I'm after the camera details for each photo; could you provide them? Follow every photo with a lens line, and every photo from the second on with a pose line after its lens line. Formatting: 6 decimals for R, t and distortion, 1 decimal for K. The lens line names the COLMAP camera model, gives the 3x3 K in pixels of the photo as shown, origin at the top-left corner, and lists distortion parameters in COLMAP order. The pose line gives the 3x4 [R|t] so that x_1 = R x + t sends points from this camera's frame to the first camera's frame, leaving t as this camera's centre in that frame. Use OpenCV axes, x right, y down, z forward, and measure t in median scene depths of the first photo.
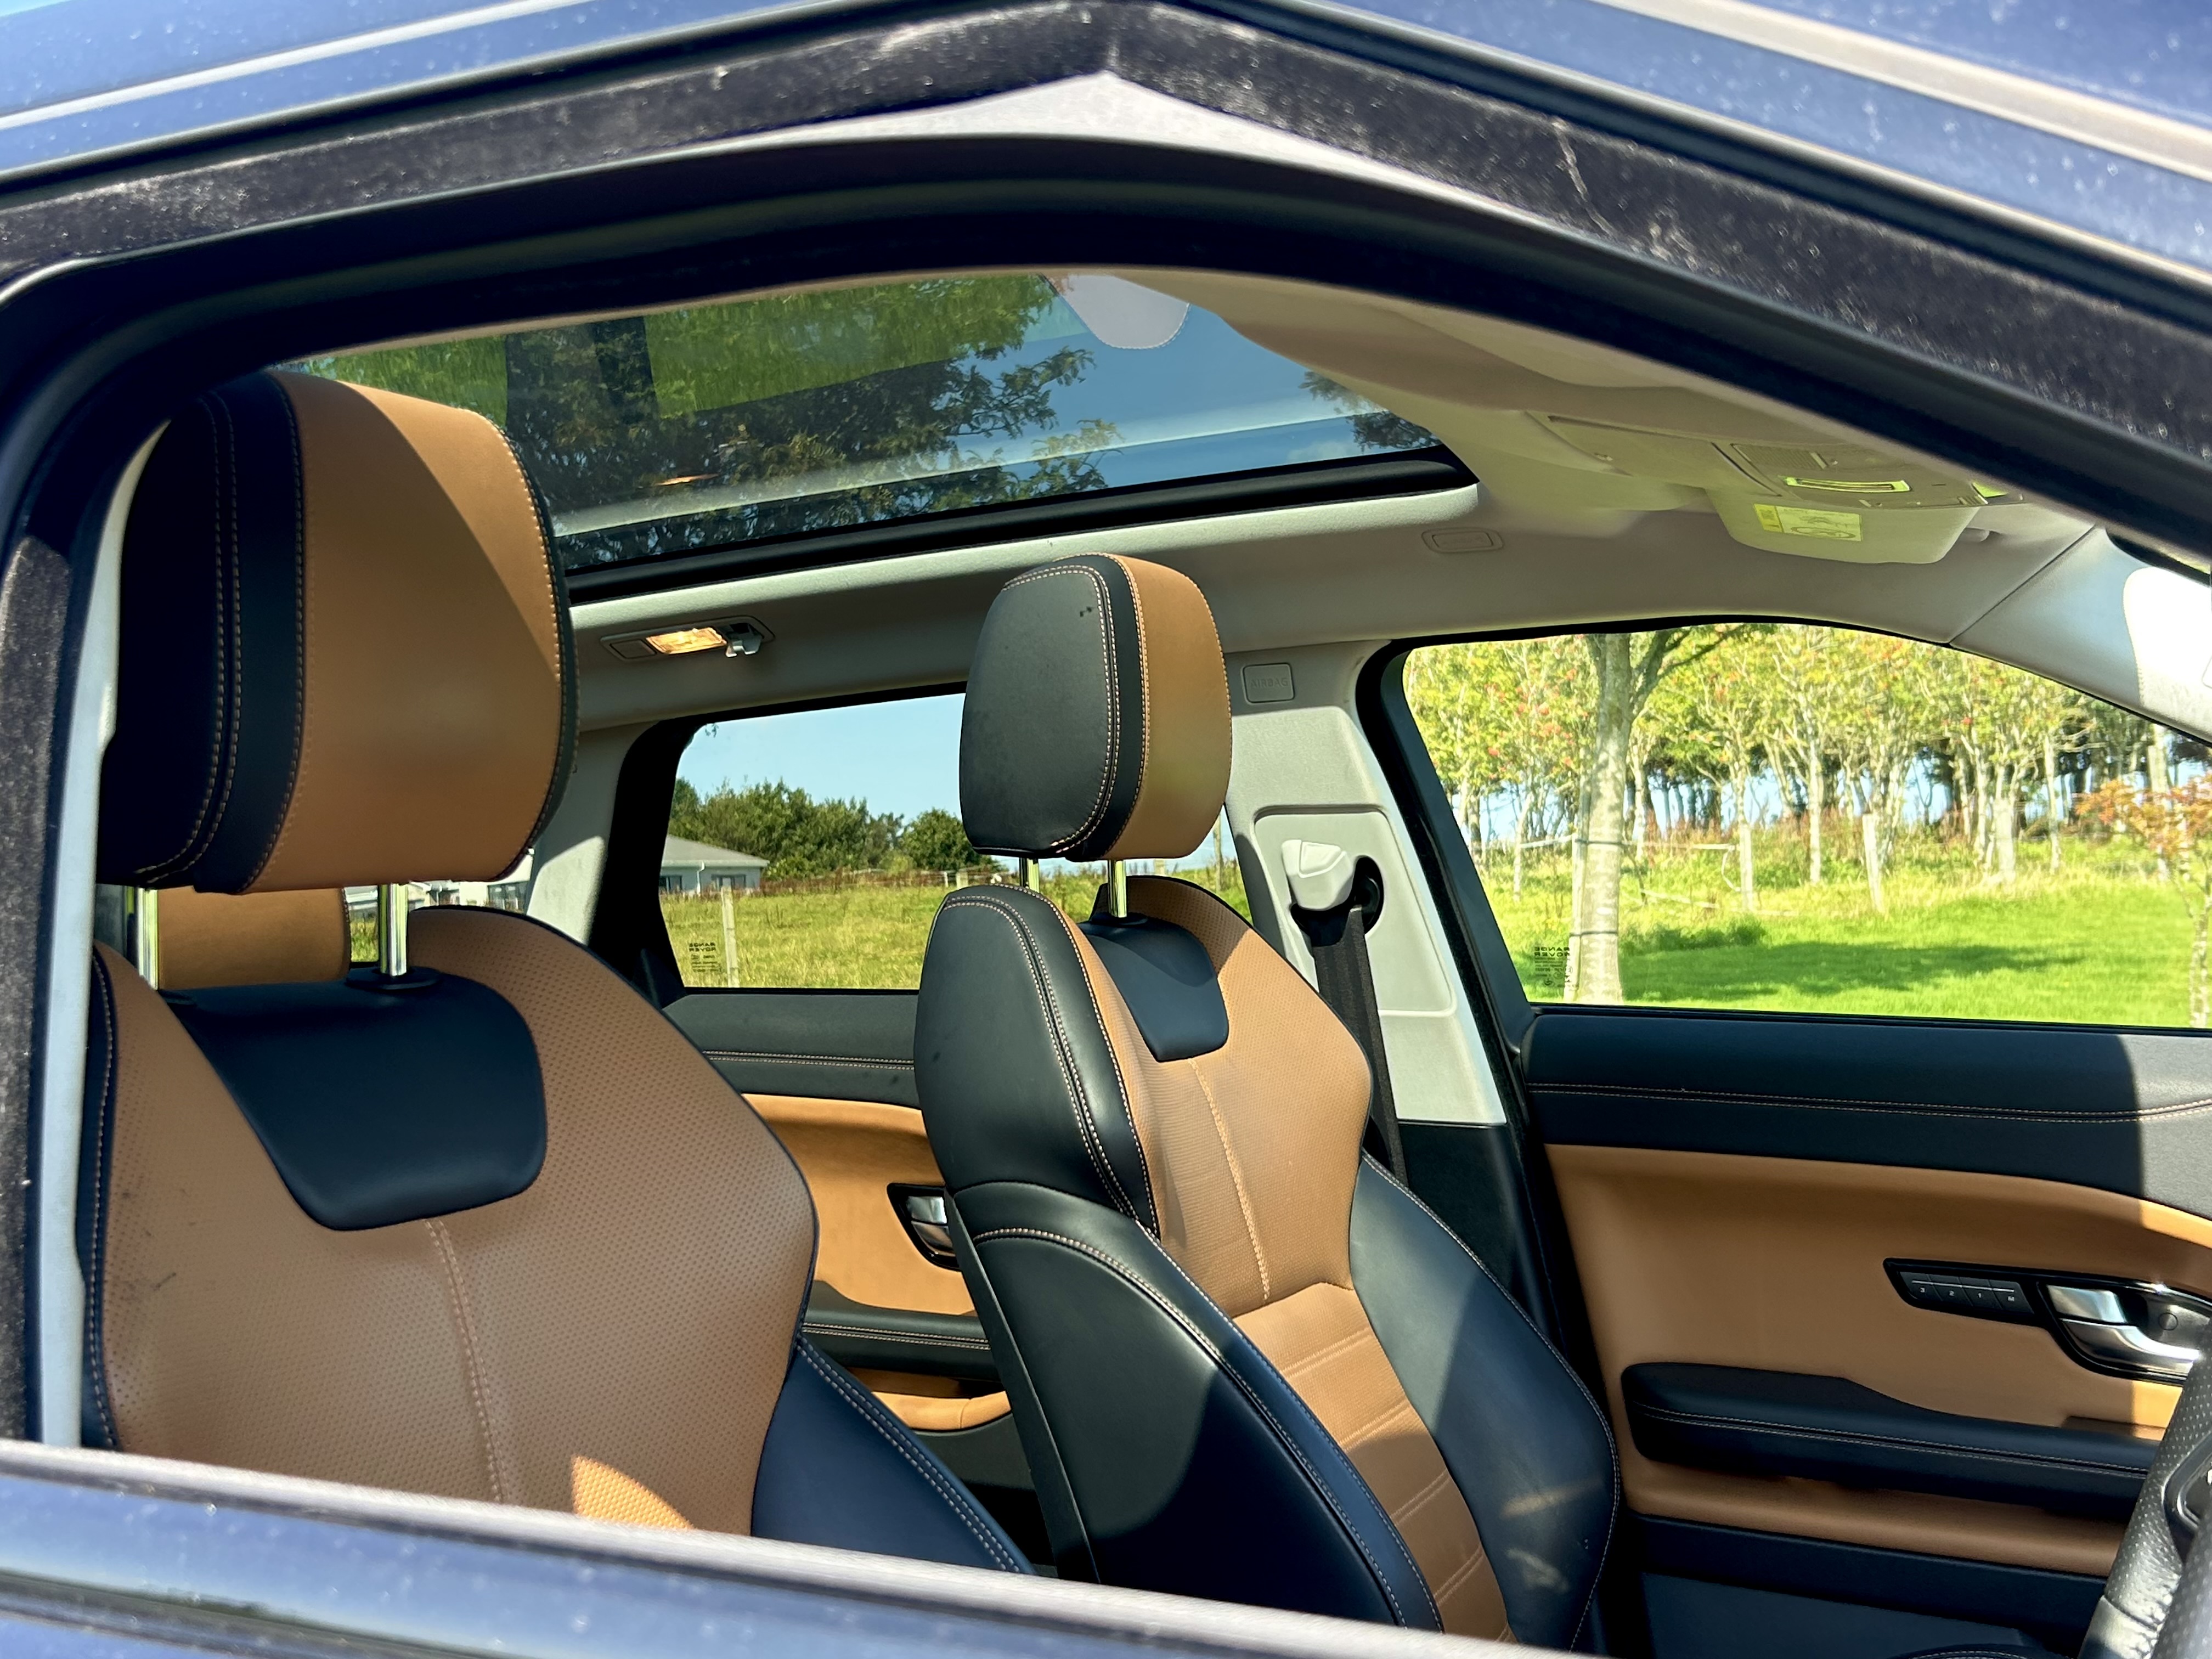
lens RADIAL K [[2395.6, 0, 1094.7], [0, 2395.6, 827.3], [0, 0, 1]] dist [0.138943, -0.414245]
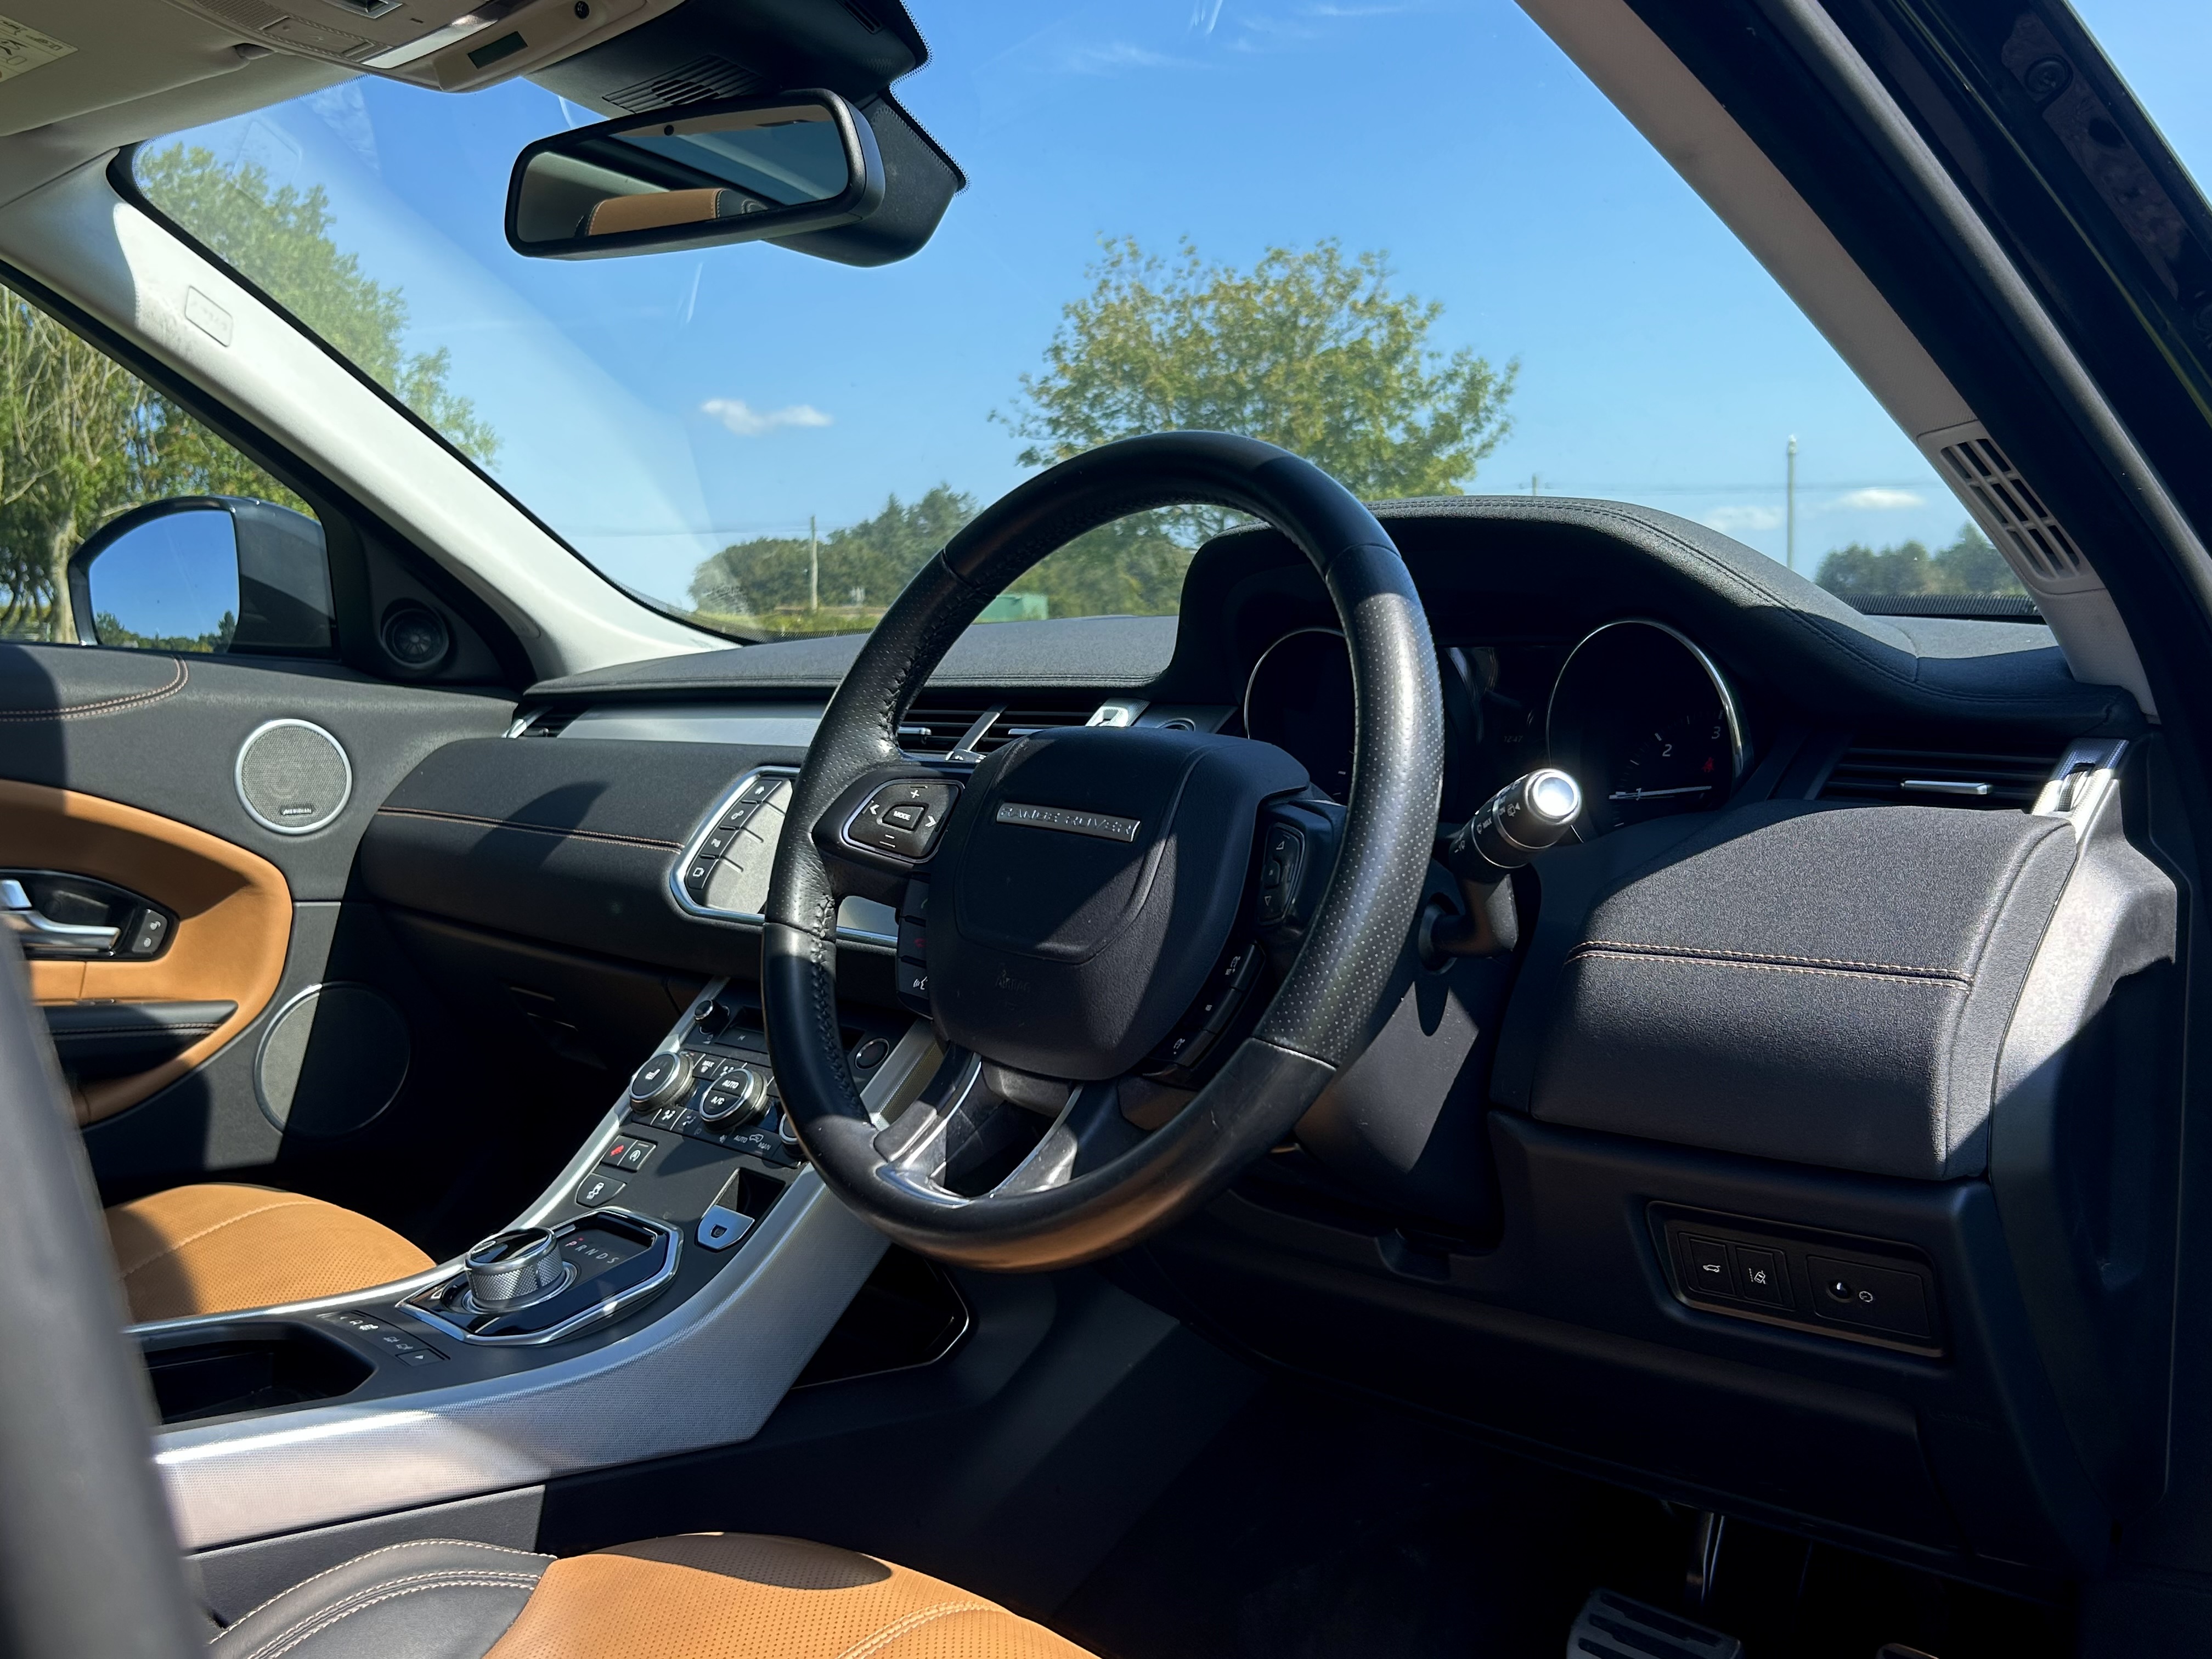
lens RADIAL K [[2006.5, 0, 1106.0], [0, 2006.5, 829.5], [0, 0, 1]] dist [0.076664, -0.196257]
pose [[0.347102, -0.024239, 0.937514, -0.249862], [-0.053230, 0.997545, 0.045499, 0.098535], [-0.936316, -0.065697, 0.344960, 0.223107]]
